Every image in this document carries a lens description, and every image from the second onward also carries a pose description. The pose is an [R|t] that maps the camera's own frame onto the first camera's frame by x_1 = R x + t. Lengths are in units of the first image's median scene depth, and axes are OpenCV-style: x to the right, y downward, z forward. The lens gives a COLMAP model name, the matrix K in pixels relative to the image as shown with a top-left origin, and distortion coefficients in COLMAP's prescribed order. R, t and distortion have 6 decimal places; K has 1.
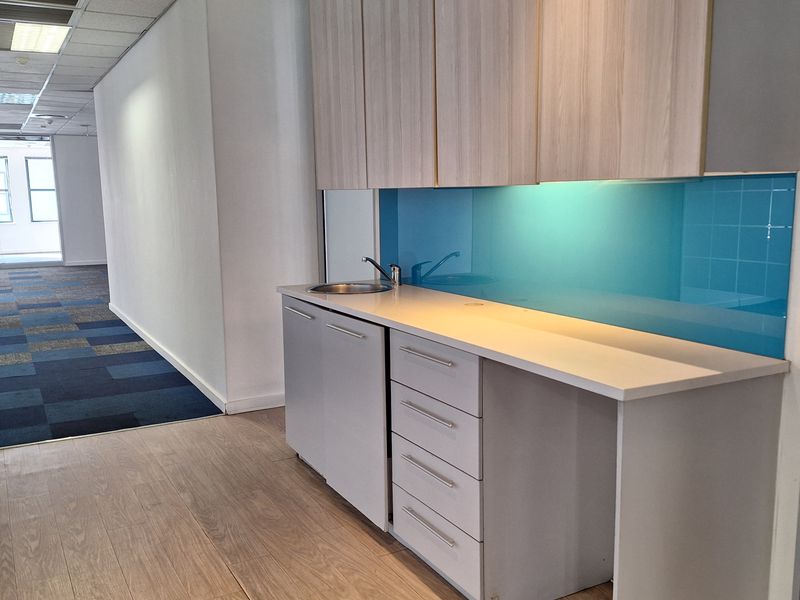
lens RADIAL K [[730.9, 0, 413.8], [0, 730.9, 303.2], [0, 0, 1]] dist [0.197258, -0.355790]
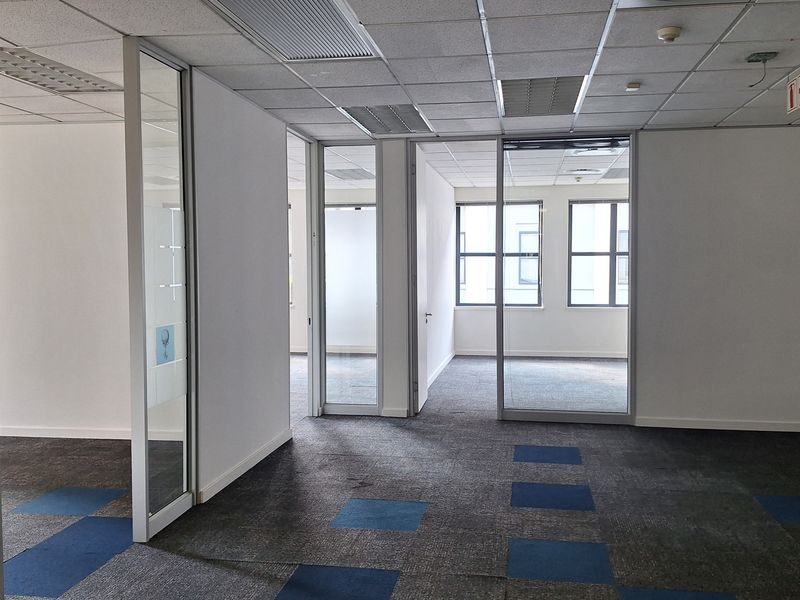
lens RADIAL K [[730.9, 0, 413.8], [0, 730.9, 303.2], [0, 0, 1]] dist [0.197258, -0.355790]
pose [[0.789229, 0.042514, -0.612626, -0.268810], [-0.093621, 0.994269, -0.051612, -0.075543], [0.606921, 0.098088, 0.788686, 0.503095]]
